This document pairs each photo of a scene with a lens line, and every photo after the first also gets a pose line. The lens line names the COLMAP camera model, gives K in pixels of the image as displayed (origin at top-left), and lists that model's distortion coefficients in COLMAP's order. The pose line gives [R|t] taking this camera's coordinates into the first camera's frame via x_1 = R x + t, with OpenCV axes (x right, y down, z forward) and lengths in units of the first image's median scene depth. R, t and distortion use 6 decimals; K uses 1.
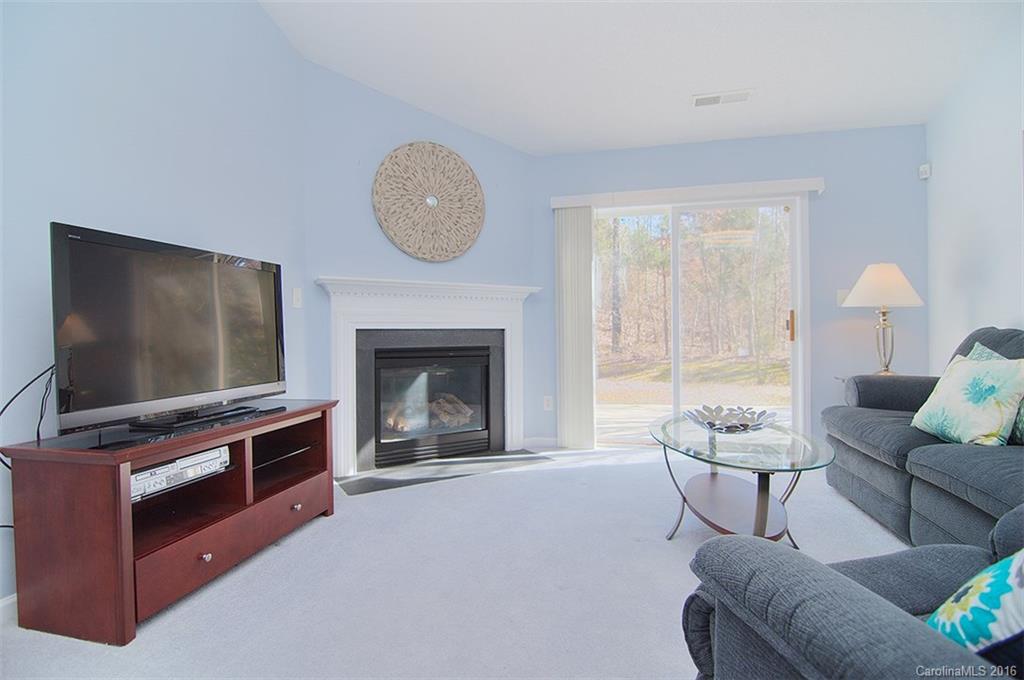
lens RADIAL K [[509.8, 0, 511.5], [0, 509.8, 333.7], [0, 0, 1]] dist [-0.005249, -0.006696]
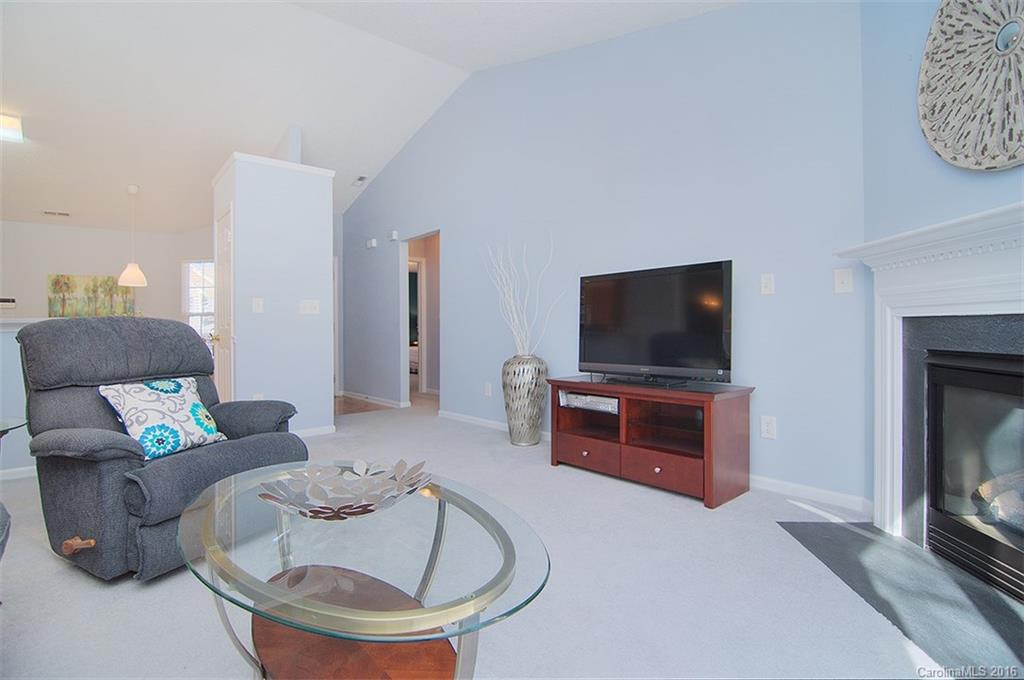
lens RADIAL K [[509.8, 0, 512.8], [0, 509.8, 333.4], [0, 0, 1]] dist [-0.005249, -0.006696]
pose [[-0.599921, 0.009178, -0.800007, 0.476780], [0.000513, 0.999938, 0.011087, 0.002301], [0.800059, 0.006242, -0.599888, 0.922793]]
